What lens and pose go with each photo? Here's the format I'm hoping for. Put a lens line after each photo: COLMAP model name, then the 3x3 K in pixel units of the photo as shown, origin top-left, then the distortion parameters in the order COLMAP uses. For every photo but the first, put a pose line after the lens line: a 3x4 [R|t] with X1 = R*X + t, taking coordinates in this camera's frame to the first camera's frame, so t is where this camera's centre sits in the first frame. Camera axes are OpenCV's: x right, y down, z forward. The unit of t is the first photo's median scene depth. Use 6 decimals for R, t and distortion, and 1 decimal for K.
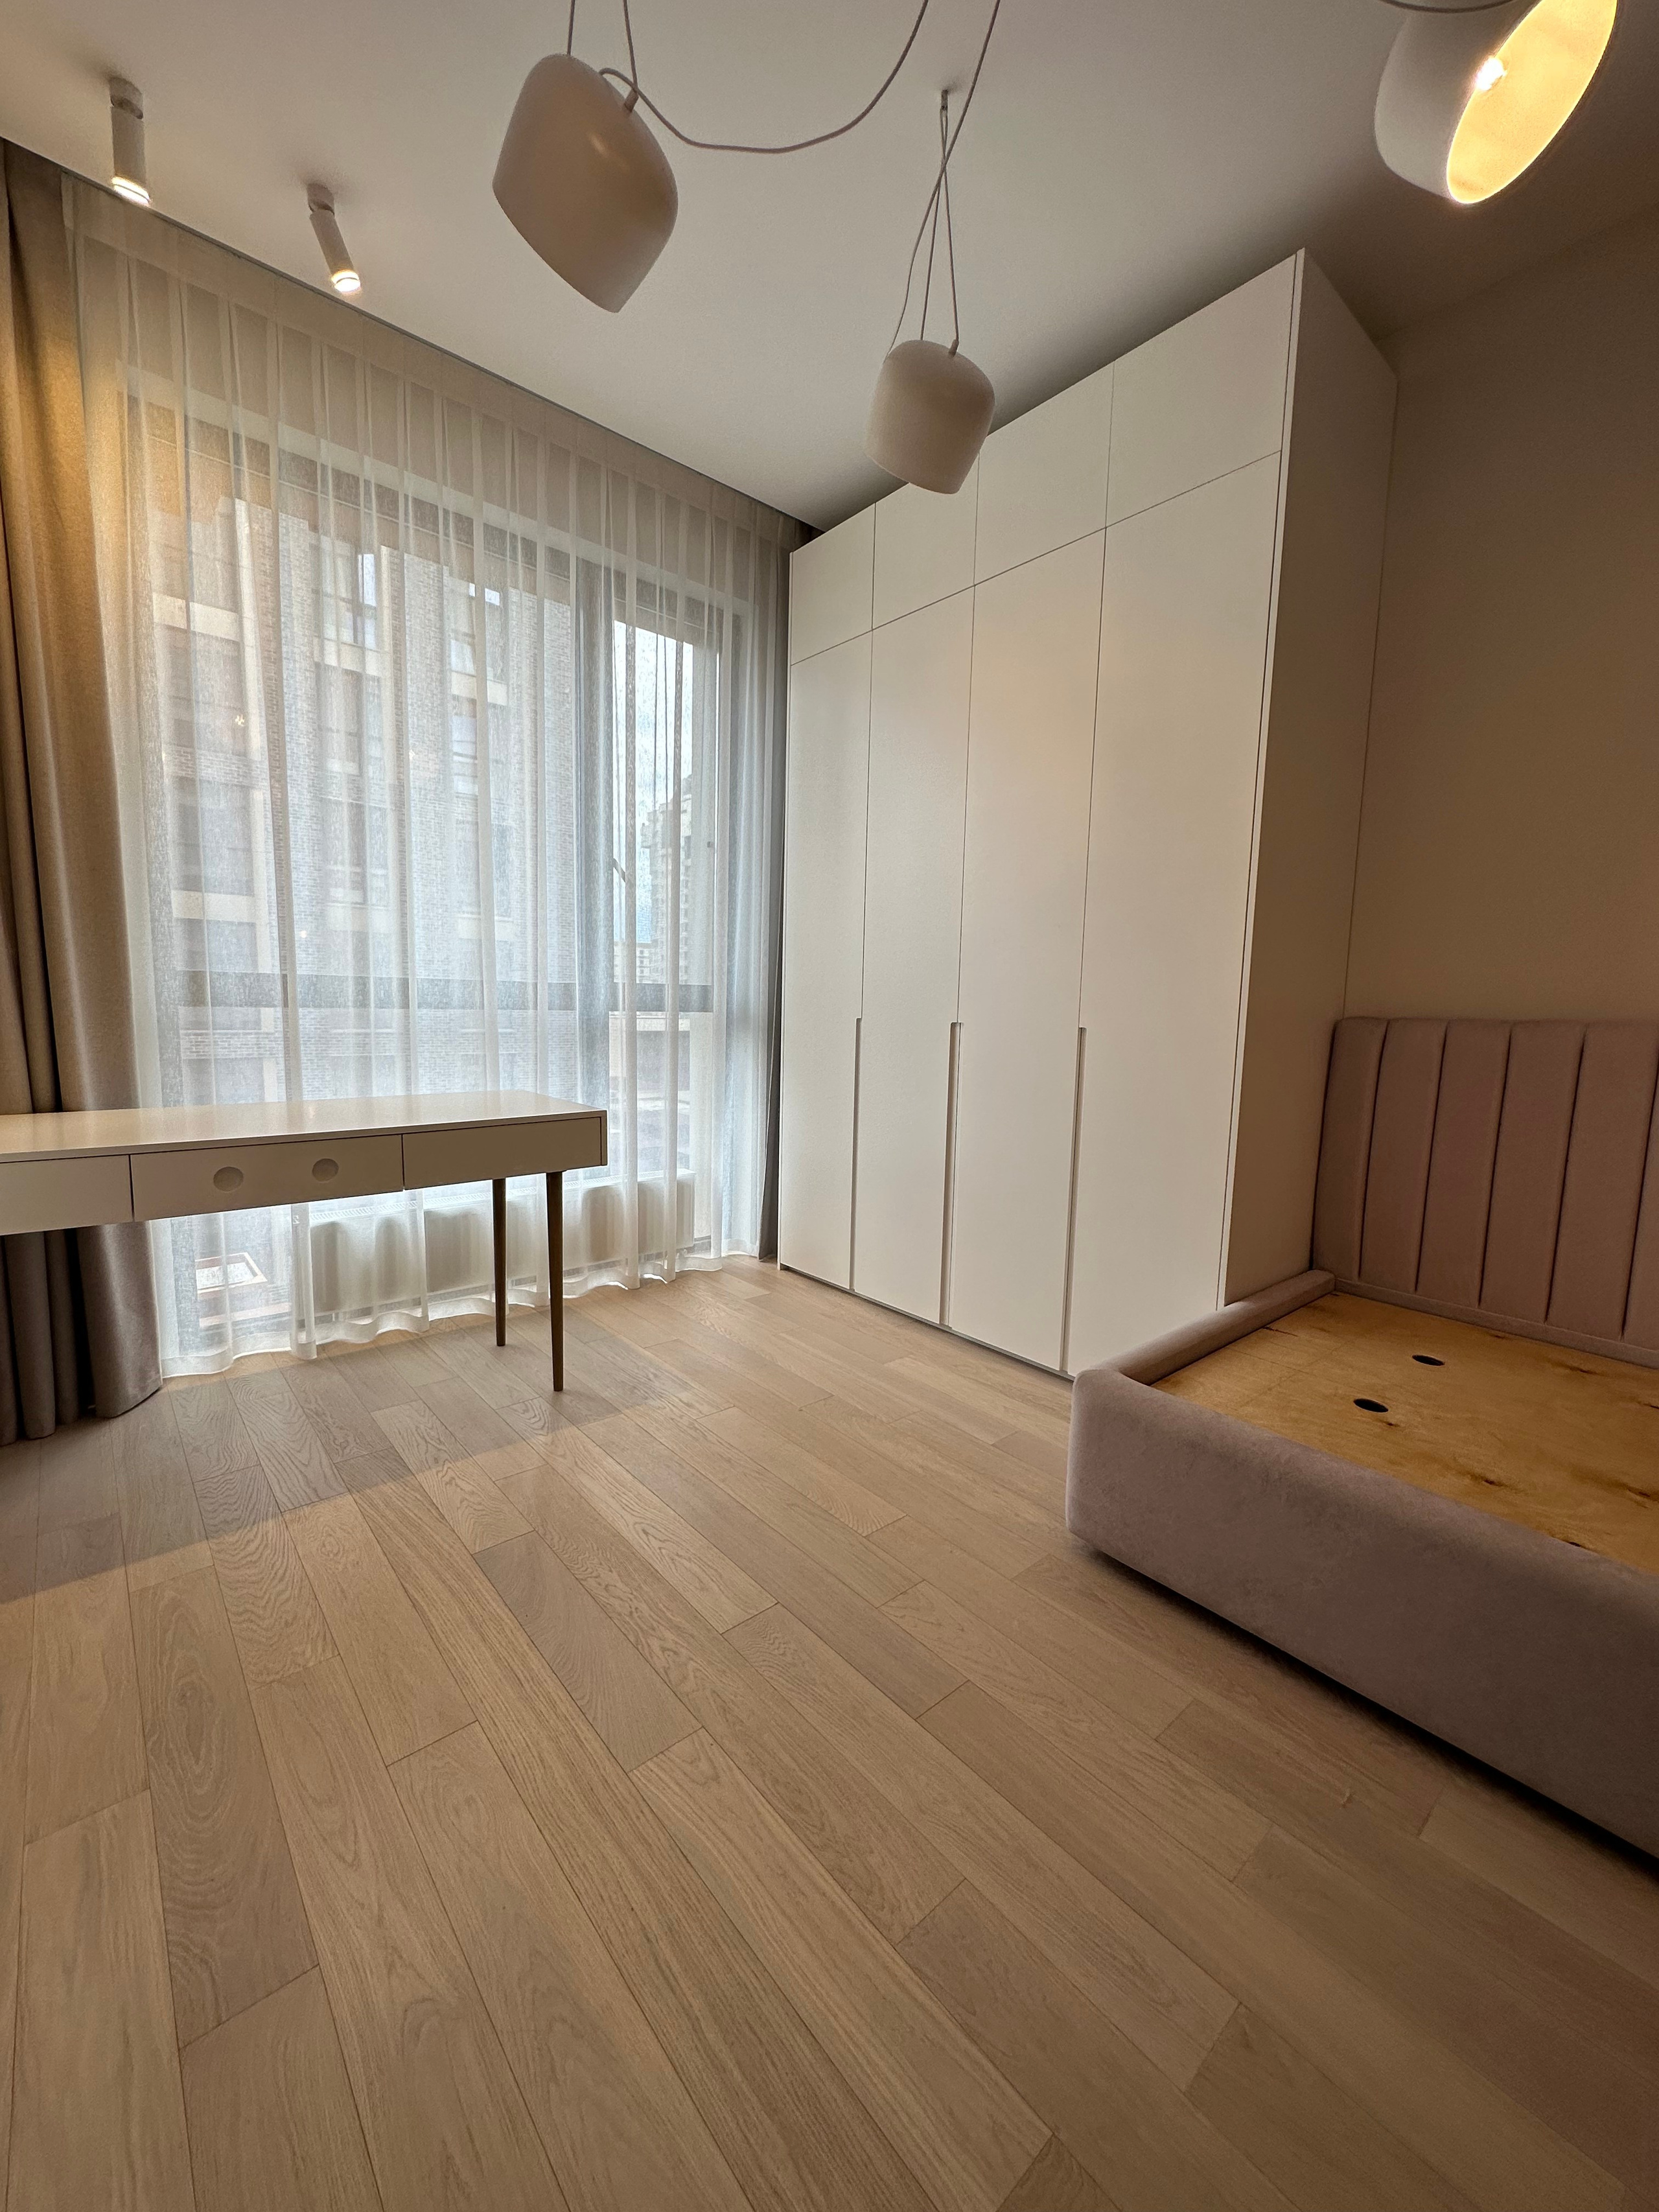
lens RADIAL K [[882.2, 0, 832.0], [0, 882.2, 1104.4], [0, 0, 1]] dist [-0.005622, 0.001575]
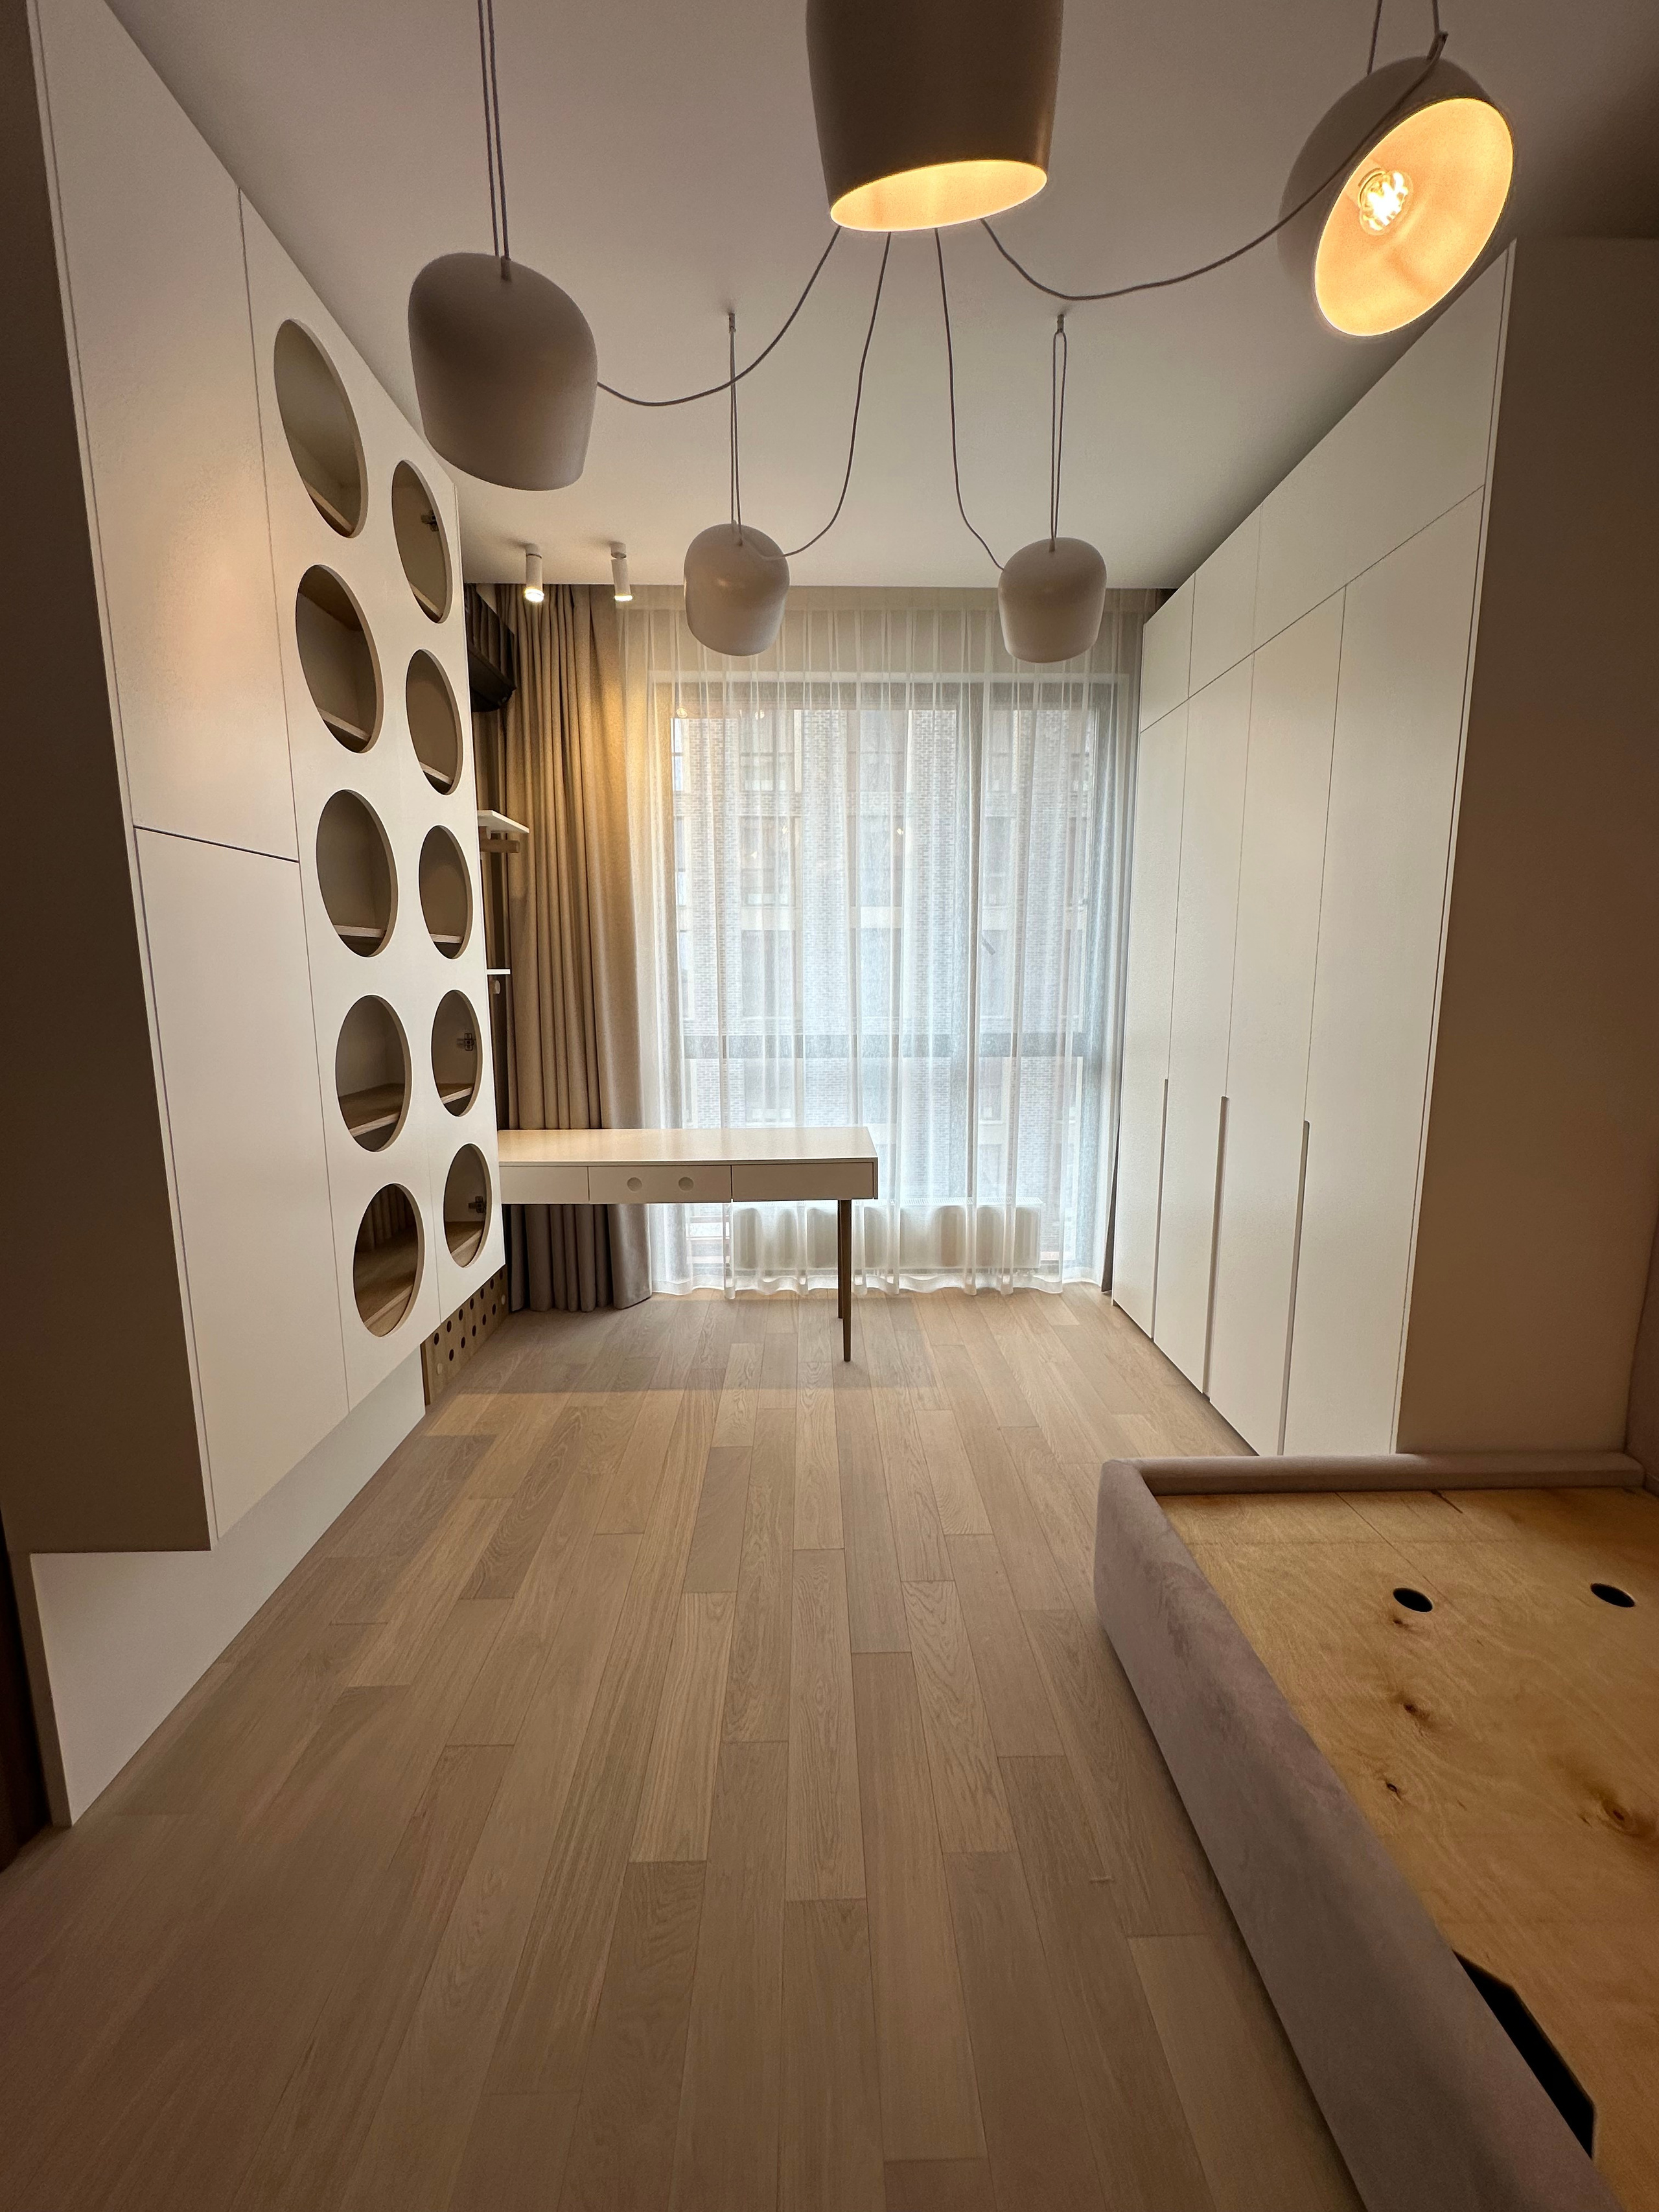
lens RADIAL K [[882.2, 0, 828.3], [0, 882.2, 1104.9], [0, 0, 1]] dist [-0.005622, 0.001575]
pose [[0.772241, 0.069747, -0.631490, 0.564701], [-0.052571, 0.997562, 0.045890, -0.142013], [0.633151, -0.002240, 0.774025, -0.058851]]
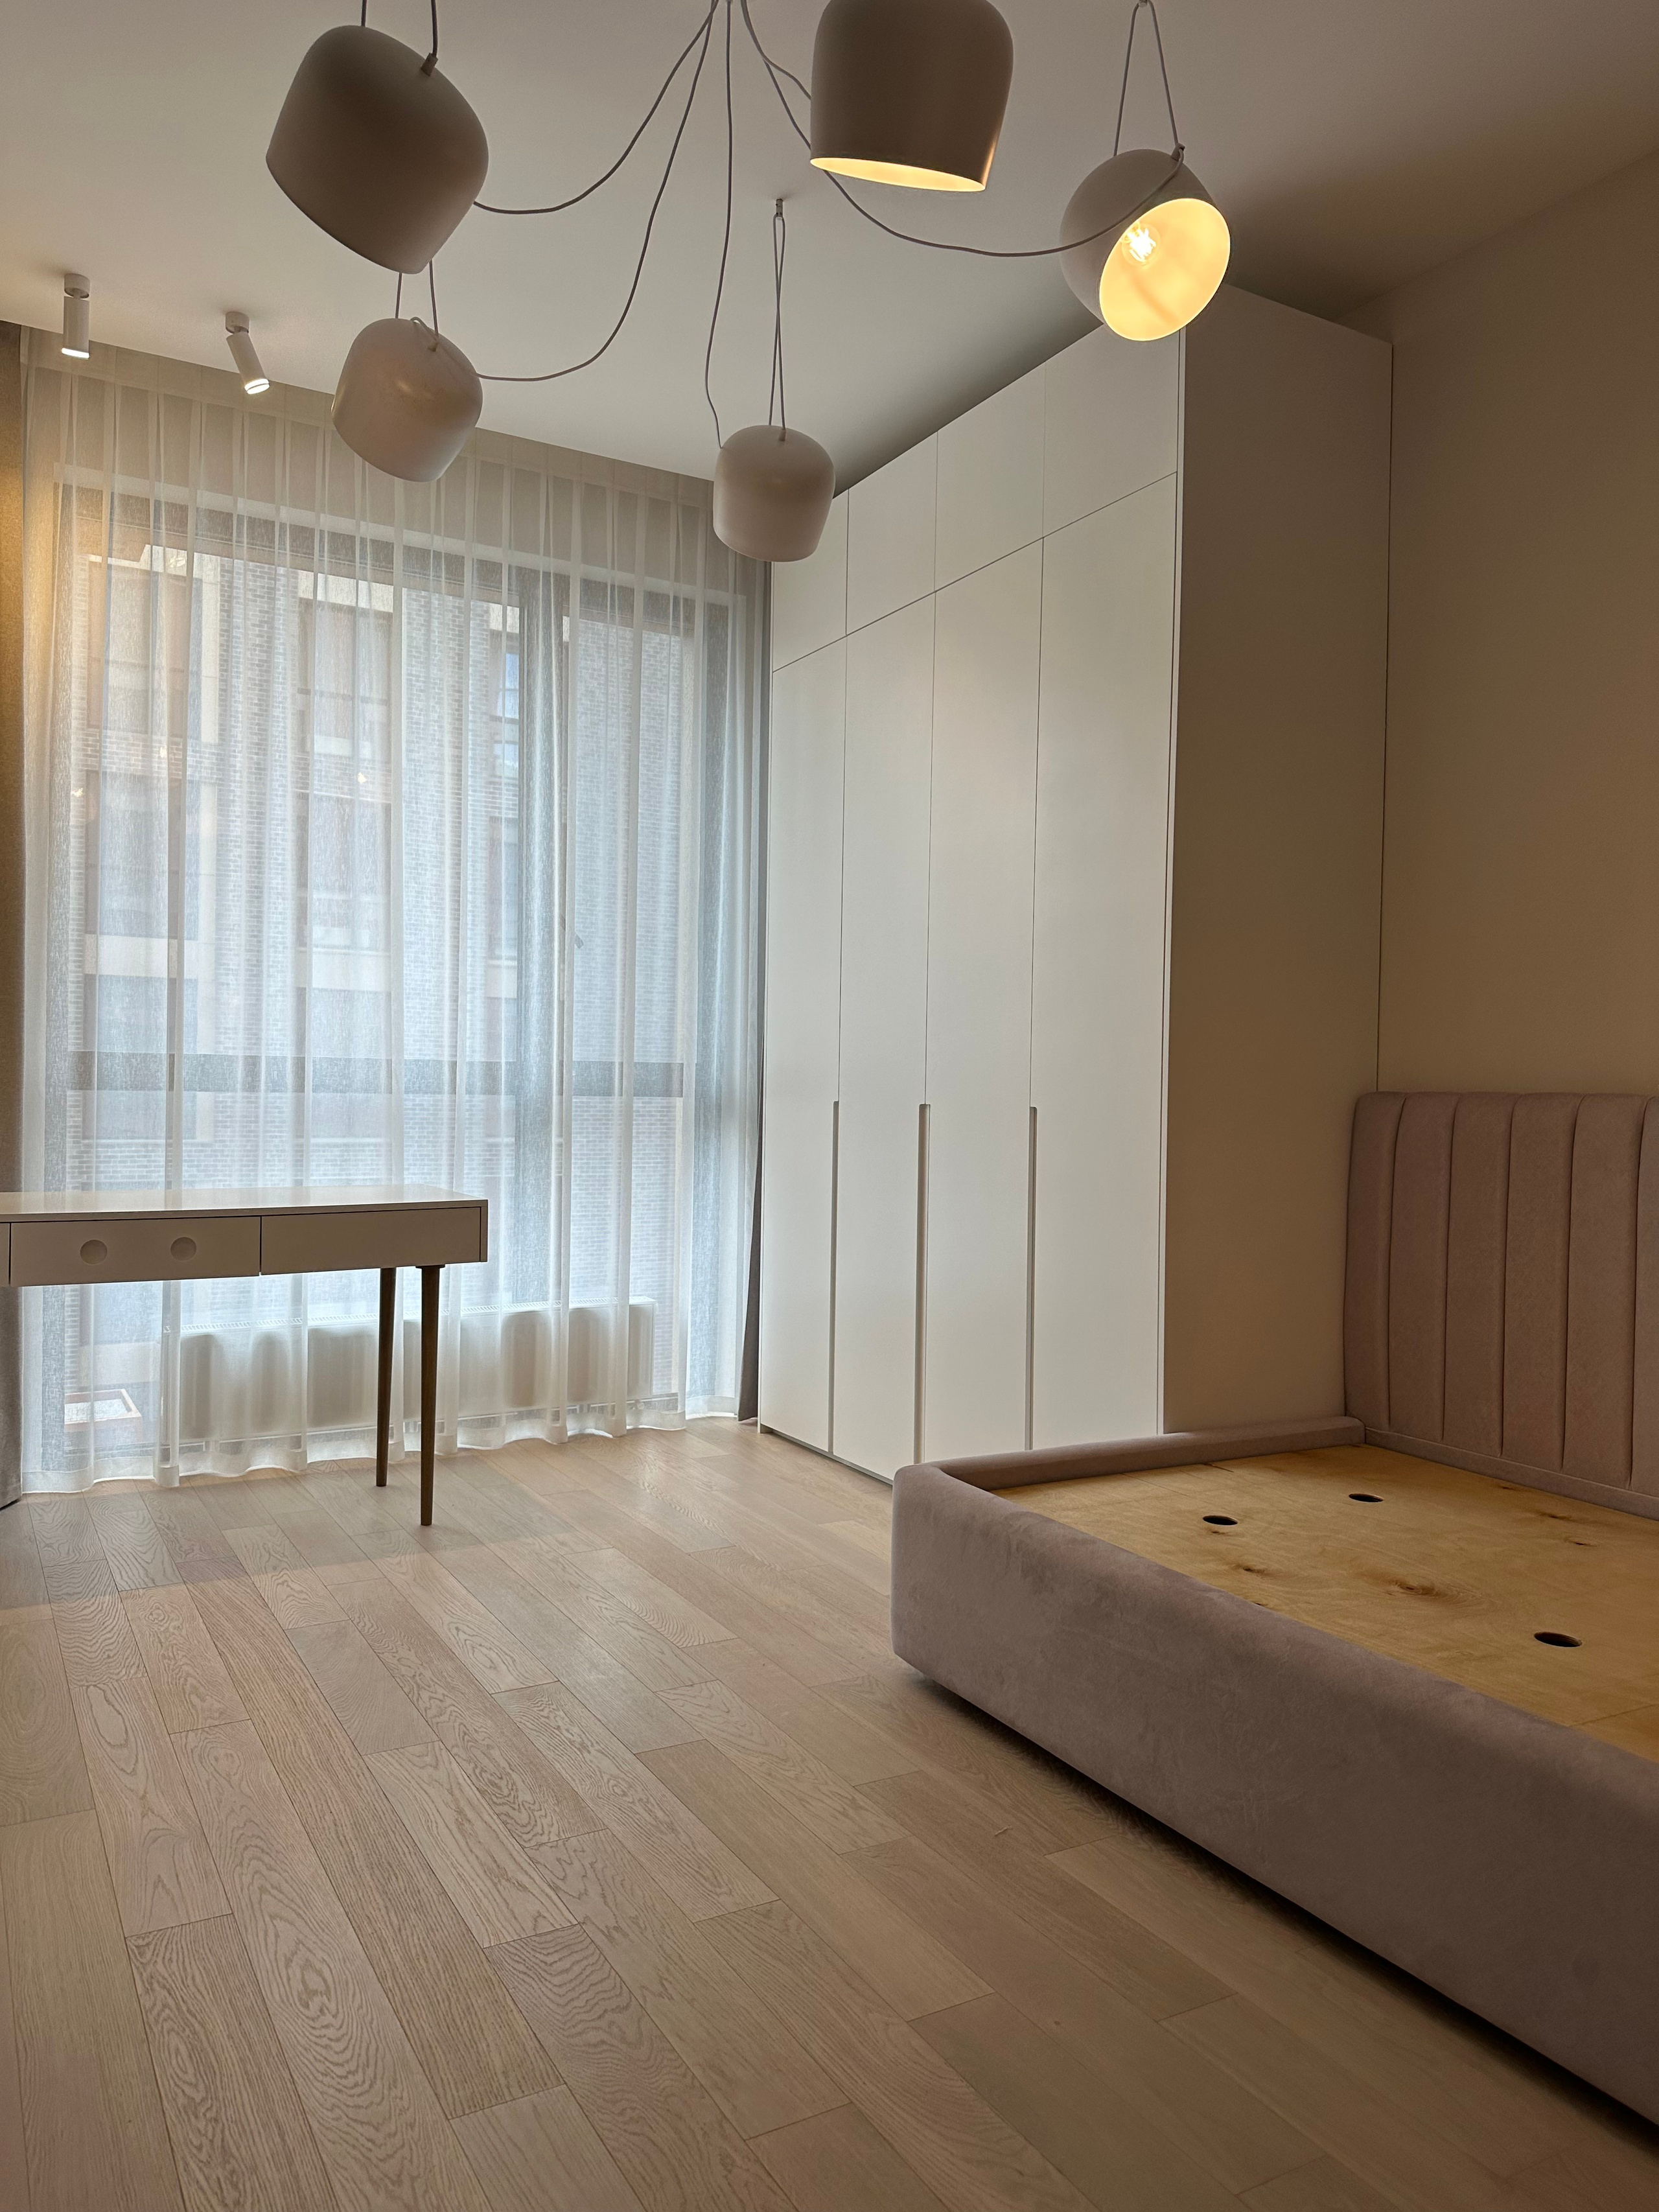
lens RADIAL K [[1547.3, 0, 819.6], [0, 1547.3, 1097.8], [0, 0, 1]] dist [0.038910, -0.055386]
pose [[0.980509, -0.006702, -0.196358, 0.435202], [-0.015617, 0.993597, -0.111897, 0.082730], [0.195851, 0.112783, 0.974126, -0.541339]]
